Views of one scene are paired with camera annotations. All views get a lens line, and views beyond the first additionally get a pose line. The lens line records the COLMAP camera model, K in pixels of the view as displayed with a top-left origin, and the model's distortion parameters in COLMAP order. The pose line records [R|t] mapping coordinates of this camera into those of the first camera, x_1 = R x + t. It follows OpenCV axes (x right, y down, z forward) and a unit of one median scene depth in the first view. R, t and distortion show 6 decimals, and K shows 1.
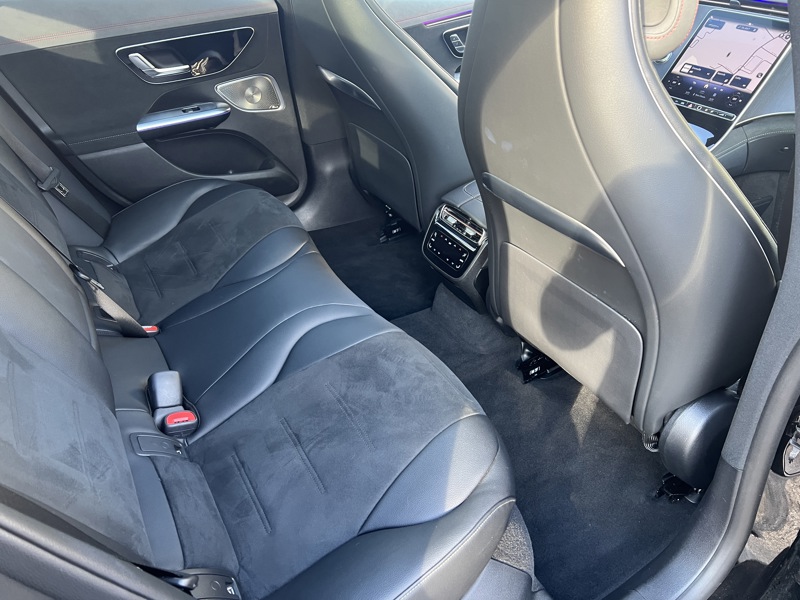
lens RADIAL K [[595.6, 0, 400.0], [0, 595.6, 300.0], [0, 0, 1]] dist [0.048754, -0.060646]
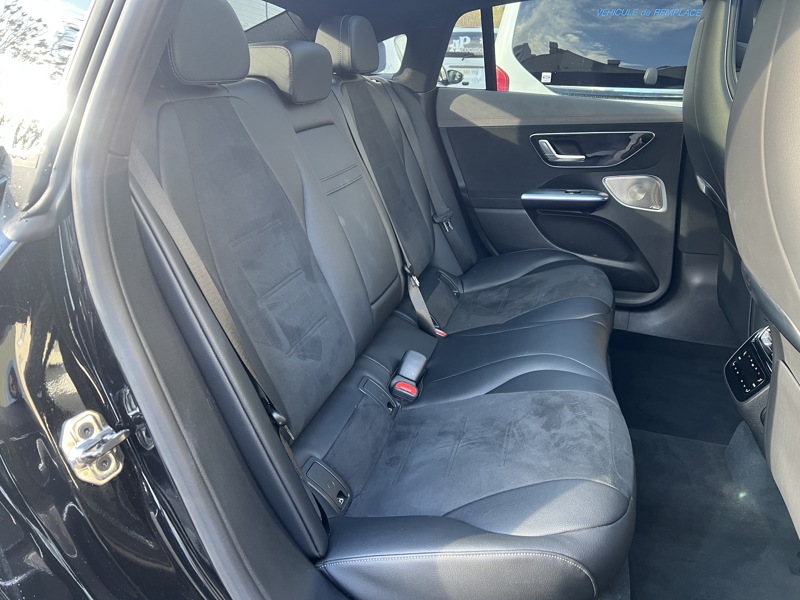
lens RADIAL K [[595.6, 0, 400.0], [0, 595.6, 300.0], [0, 0, 1]] dist [0.048754, -0.060646]
pose [[0.689146, 0.279039, -0.668742, 0.260929], [-0.416183, 0.907902, -0.050051, 0.067612], [0.593186, 0.312811, 0.741808, 0.025068]]
